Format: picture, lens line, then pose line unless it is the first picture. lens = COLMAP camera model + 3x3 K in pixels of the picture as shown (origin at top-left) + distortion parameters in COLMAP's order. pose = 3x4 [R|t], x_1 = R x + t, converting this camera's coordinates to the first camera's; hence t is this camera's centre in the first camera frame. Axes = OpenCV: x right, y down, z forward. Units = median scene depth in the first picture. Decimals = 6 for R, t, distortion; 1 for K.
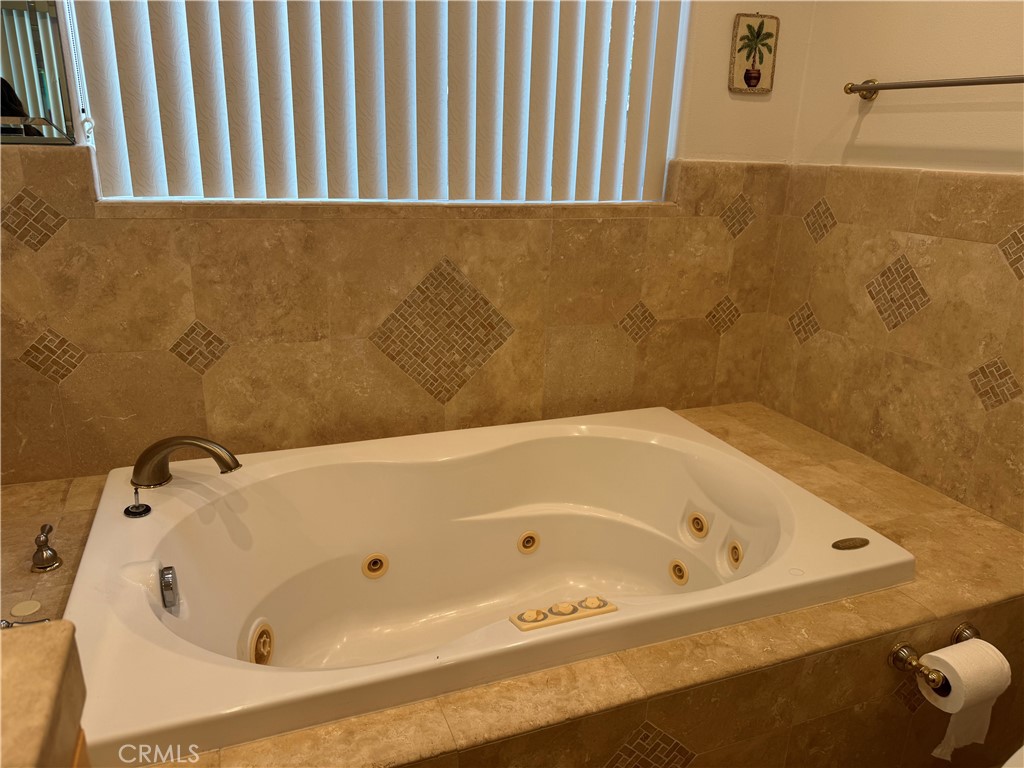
lens RADIAL K [[724.1, 0, 507.3], [0, 724.1, 381.9], [0, 0, 1]] dist [0.066058, -0.091663]
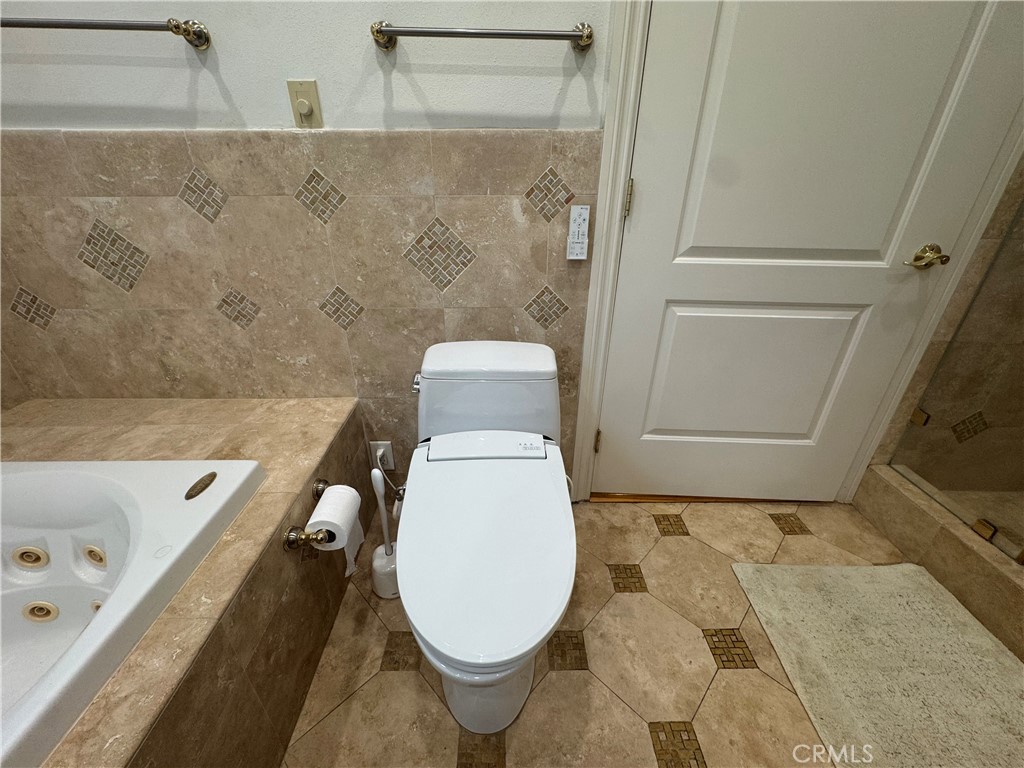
lens RADIAL K [[406.3, 0, 512.0], [0, 406.3, 384.0], [0, 0, 1]] dist [-0.002156, 0.000394]
pose [[0.336743, -0.450309, 0.826938, 0.164336], [0.296854, 0.884214, 0.360615, 0.004981], [-0.893578, 0.124045, 0.431429, 0.260567]]
